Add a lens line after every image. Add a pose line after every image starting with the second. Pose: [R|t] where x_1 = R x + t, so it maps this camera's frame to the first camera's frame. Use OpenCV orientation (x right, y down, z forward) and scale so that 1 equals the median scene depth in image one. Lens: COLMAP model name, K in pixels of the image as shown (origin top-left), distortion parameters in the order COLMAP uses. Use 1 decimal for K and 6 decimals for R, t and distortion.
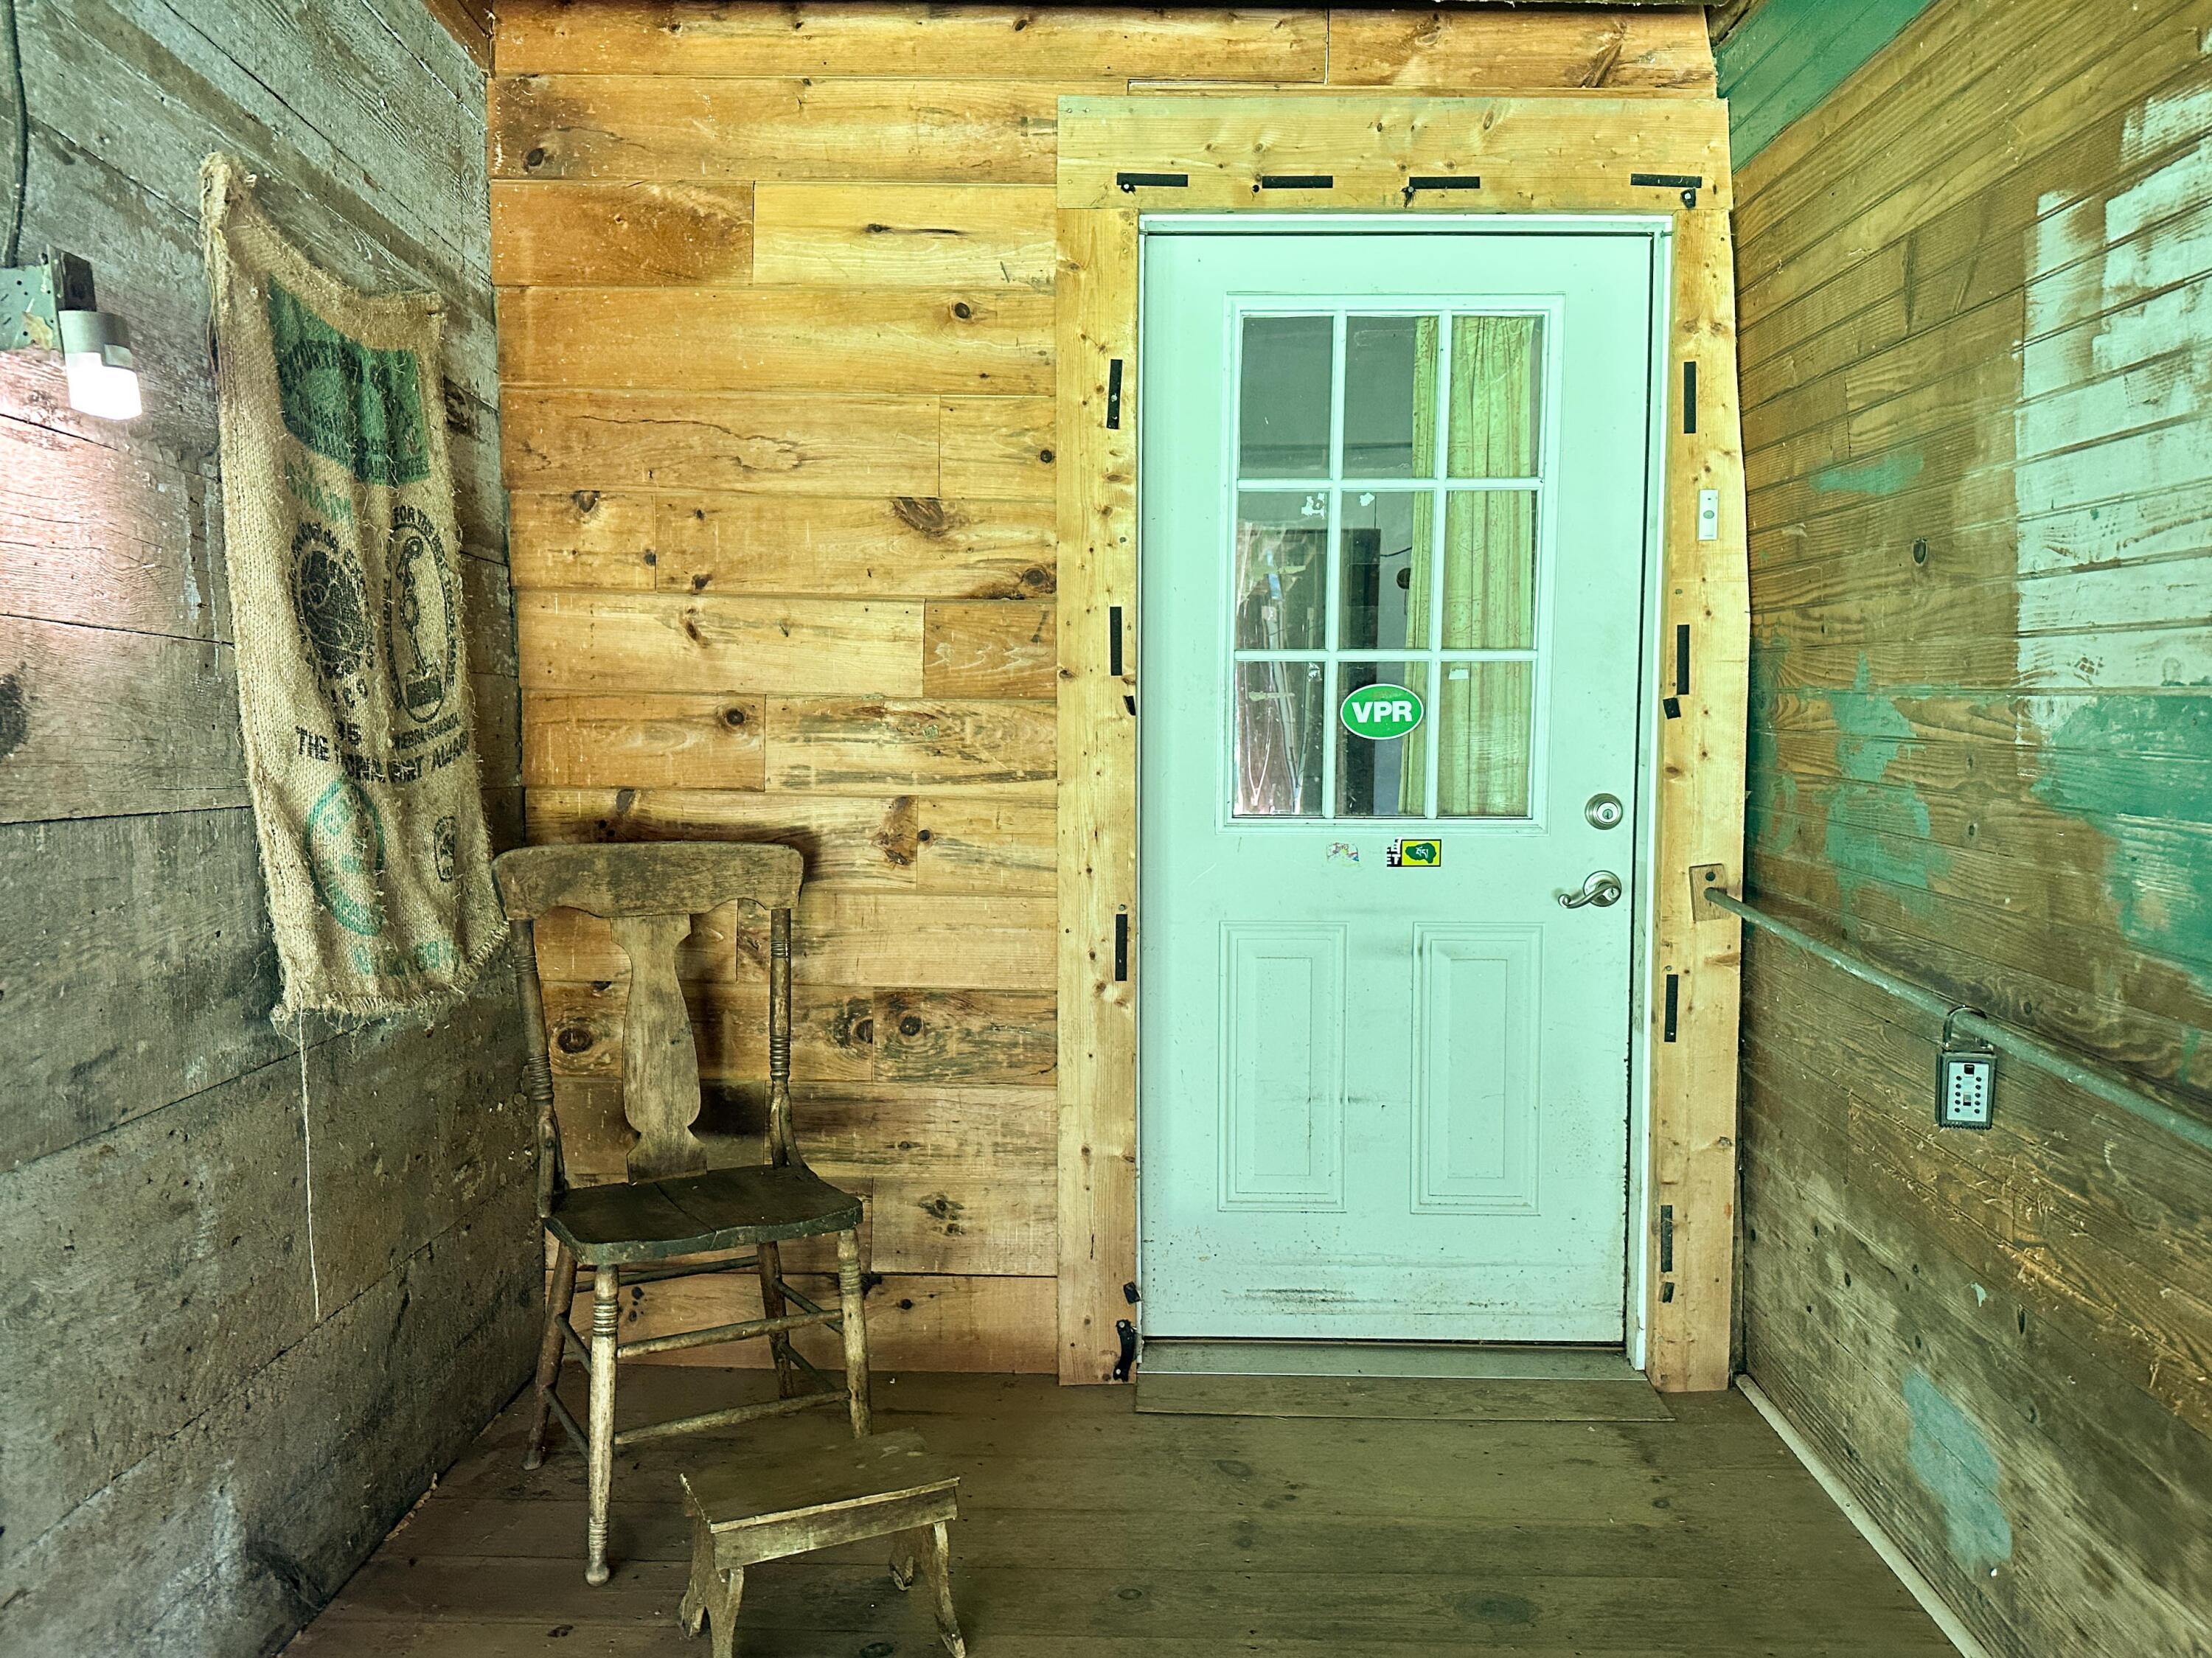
lens RADIAL K [[1537.9, 0, 1105.6], [0, 1537.9, 830.6], [0, 0, 1]] dist [0.043102, -0.041026]
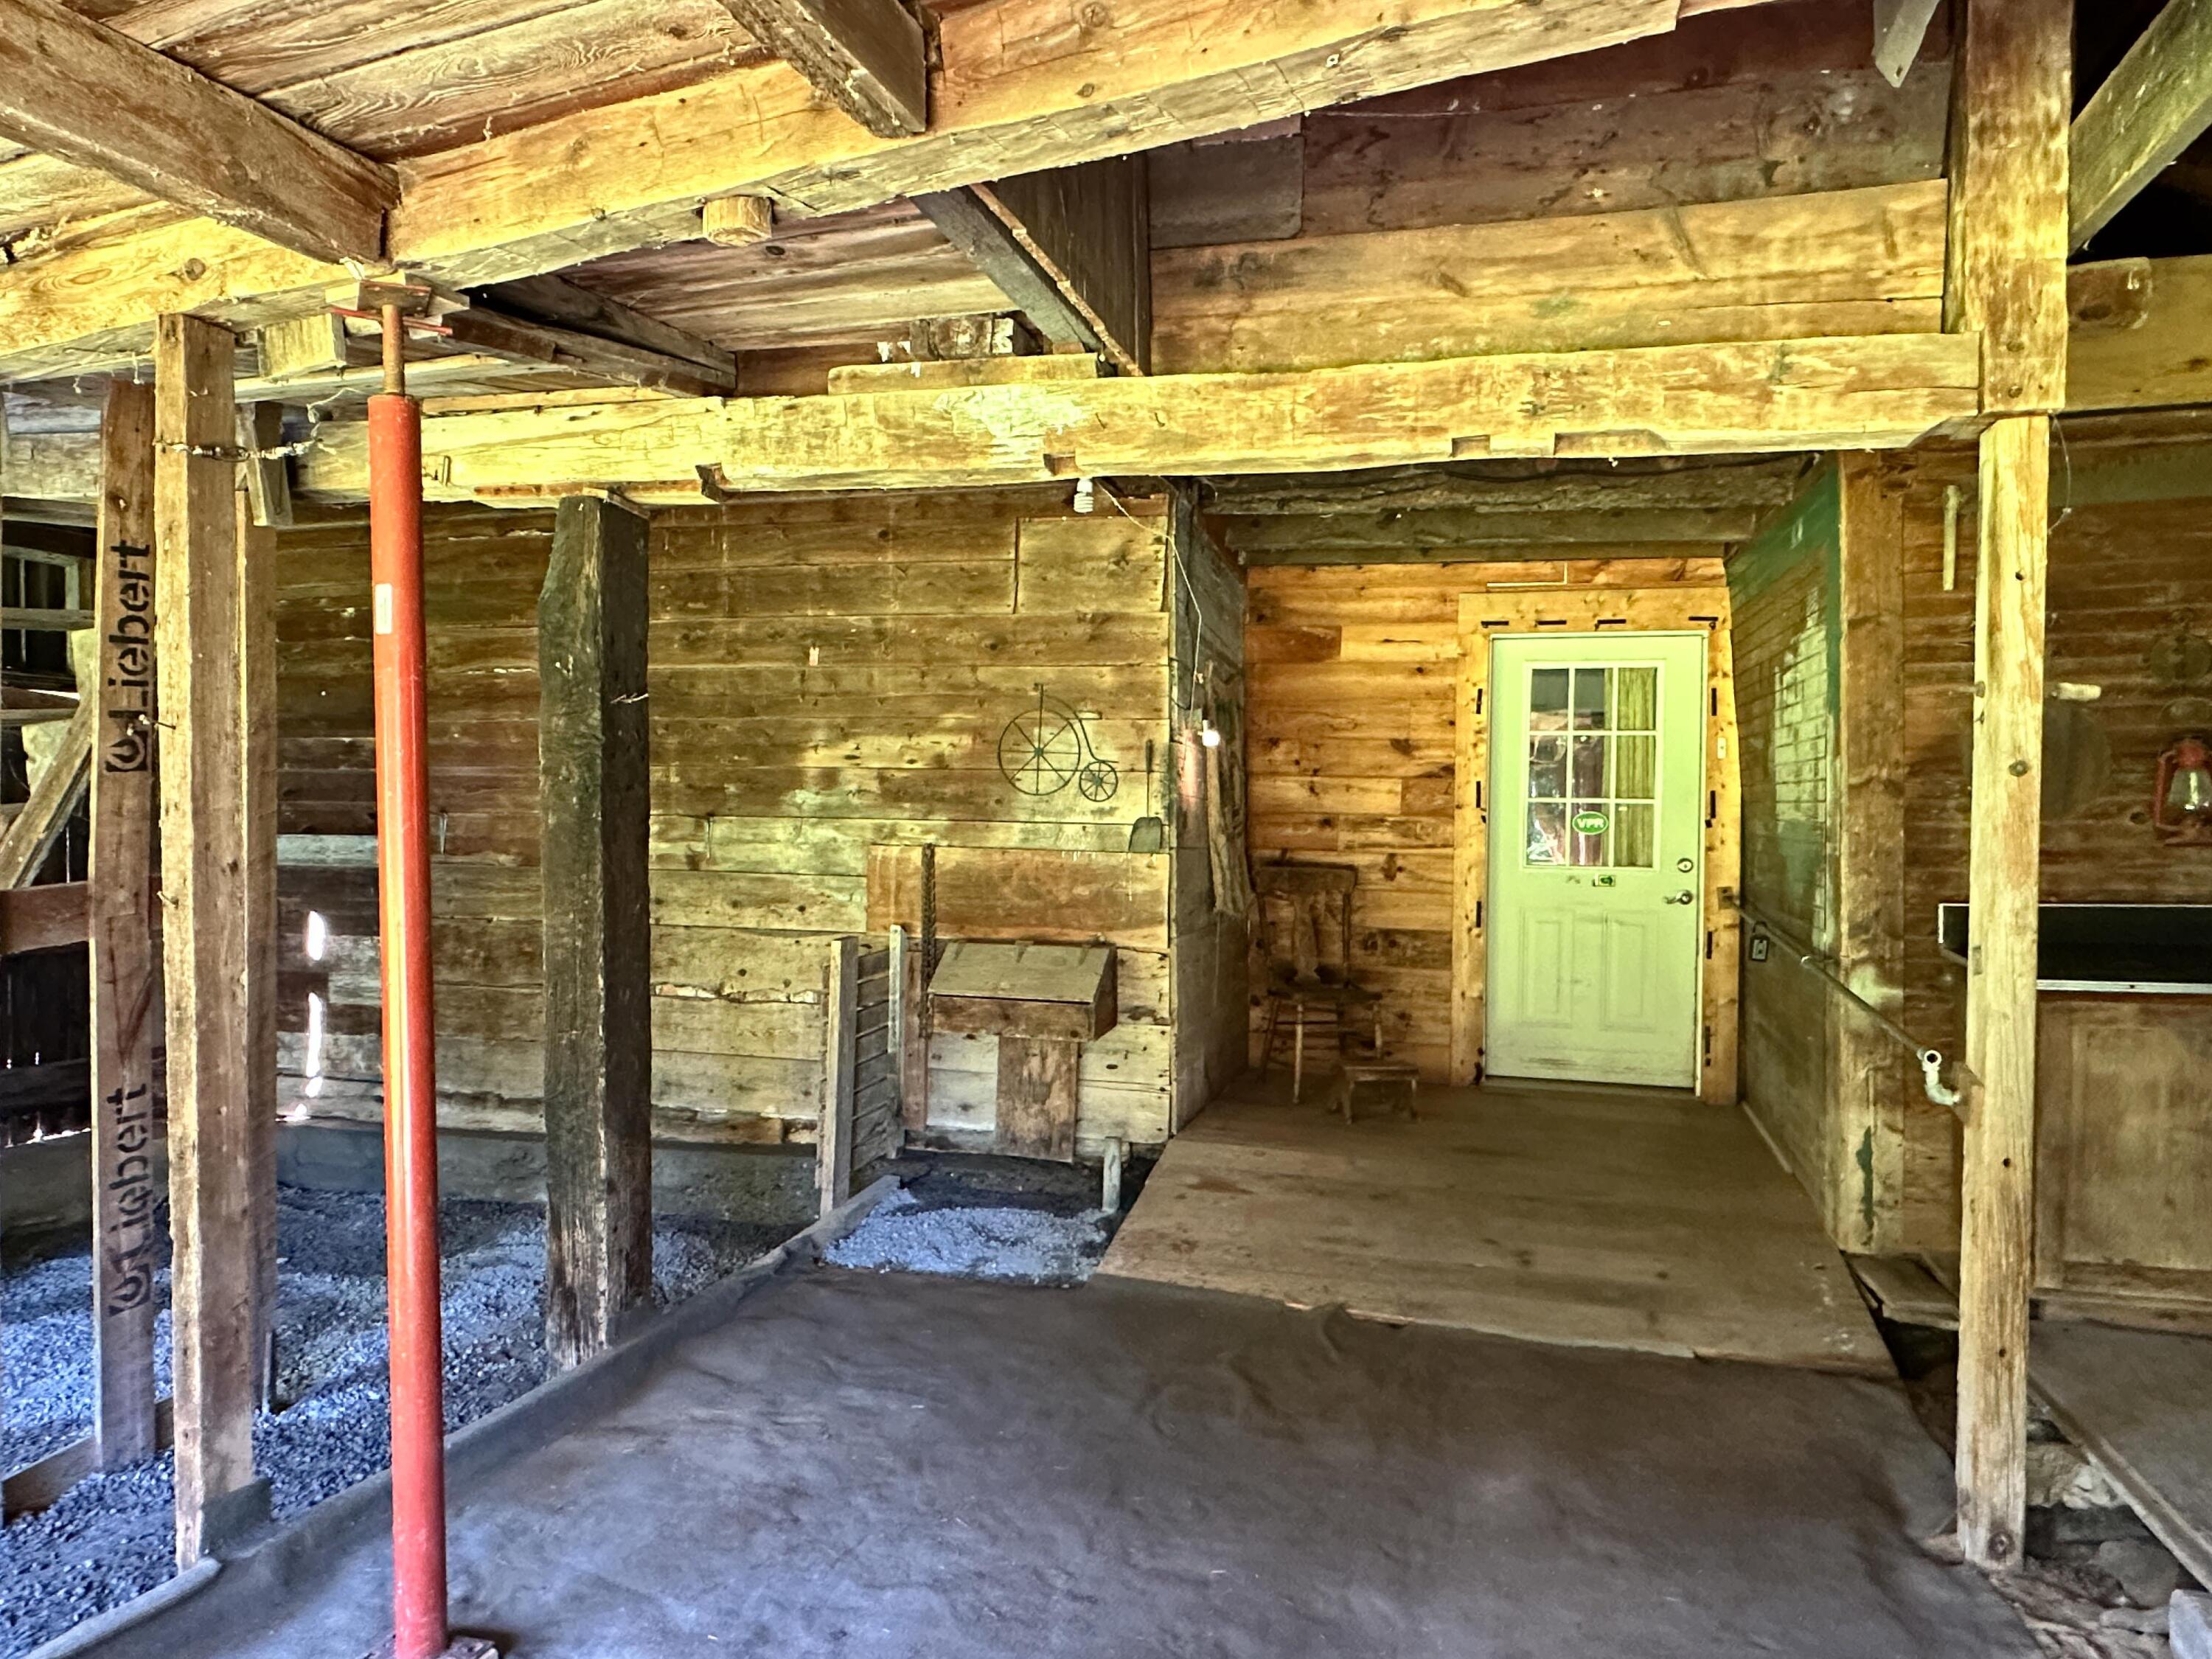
lens RADIAL K [[1356.0, 0, 1100.6], [0, 1356.0, 834.7], [0, 0, 1]] dist [-0.002080, -0.003071]
pose [[0.963187, 0.015326, -0.268394, 0.007471], [-0.031755, 0.997870, -0.056978, 0.092504], [0.266949, 0.063403, 0.961623, -1.332146]]
